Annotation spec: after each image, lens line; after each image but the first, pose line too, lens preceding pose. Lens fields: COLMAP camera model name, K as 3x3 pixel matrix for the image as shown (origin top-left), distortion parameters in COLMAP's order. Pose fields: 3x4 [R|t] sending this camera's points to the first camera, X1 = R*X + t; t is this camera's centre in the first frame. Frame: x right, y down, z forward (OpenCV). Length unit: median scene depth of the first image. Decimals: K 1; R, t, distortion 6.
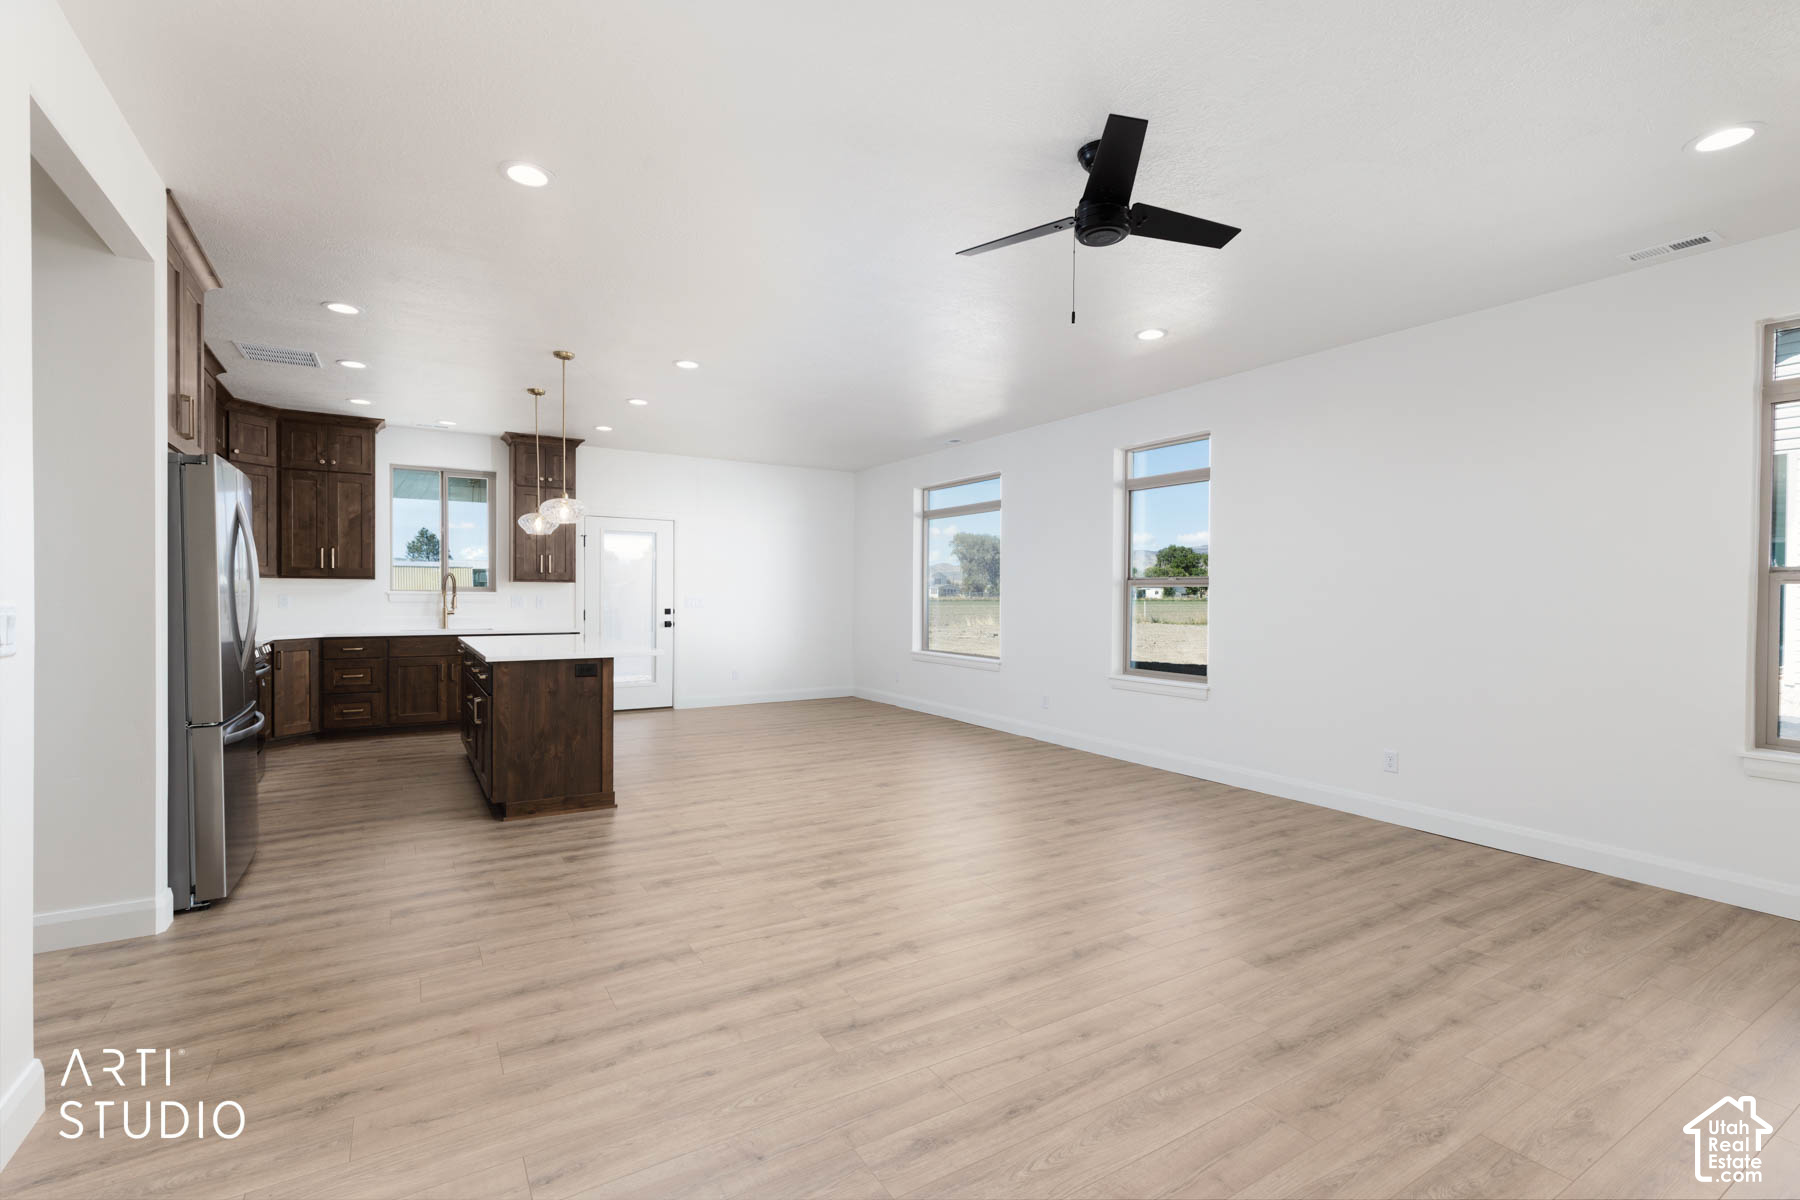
lens RADIAL K [[803.4, 0, 895.3], [0, 803.4, 597.9], [0, 0, 1]] dist [0.011952, -0.000045]
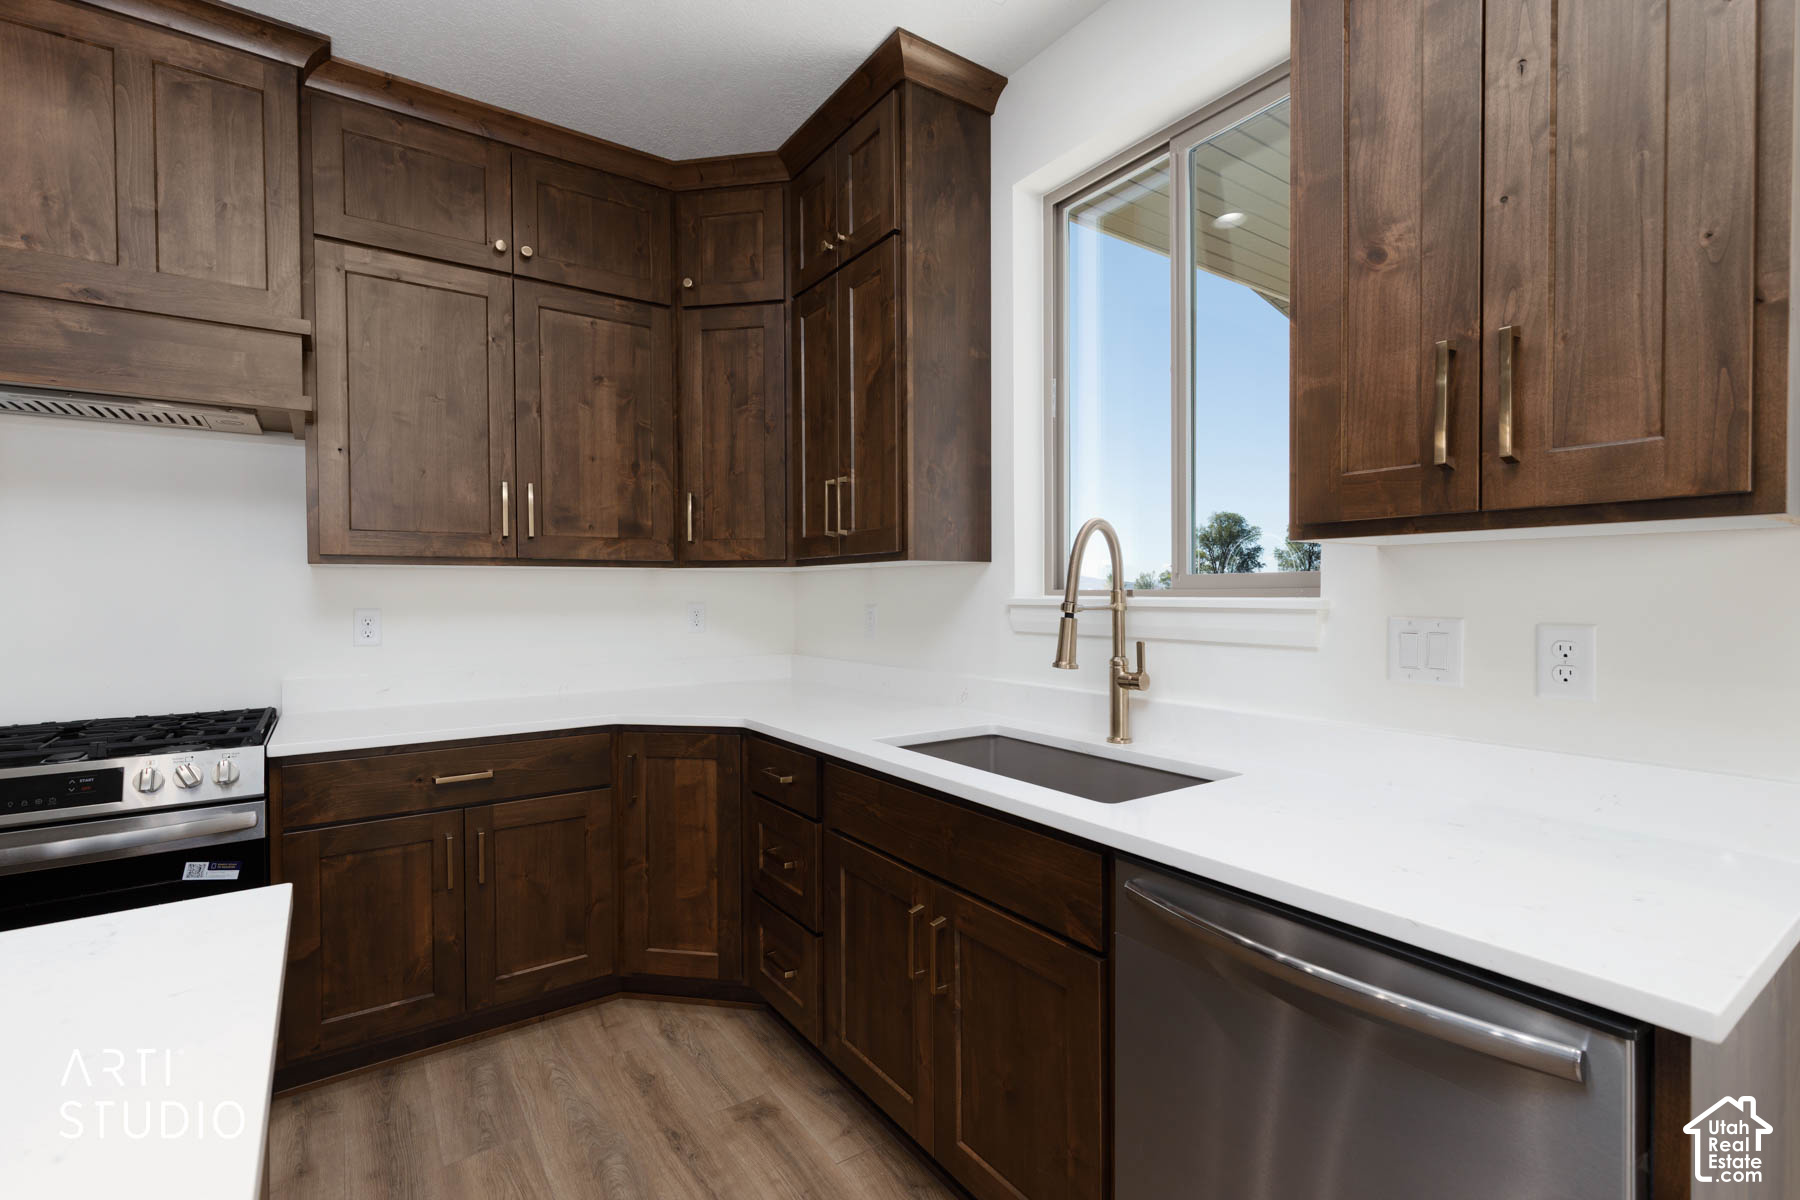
lens RADIAL K [[803.4, 0, 895.3], [0, 803.4, 597.9], [0, 0, 1]] dist [0.011952, -0.000045]
pose [[0.029446, 0.000769, -0.999566, -0.326848], [0.002972, 0.999995, 0.000857, -0.007572], [0.999562, -0.002995, 0.029444, 0.979083]]
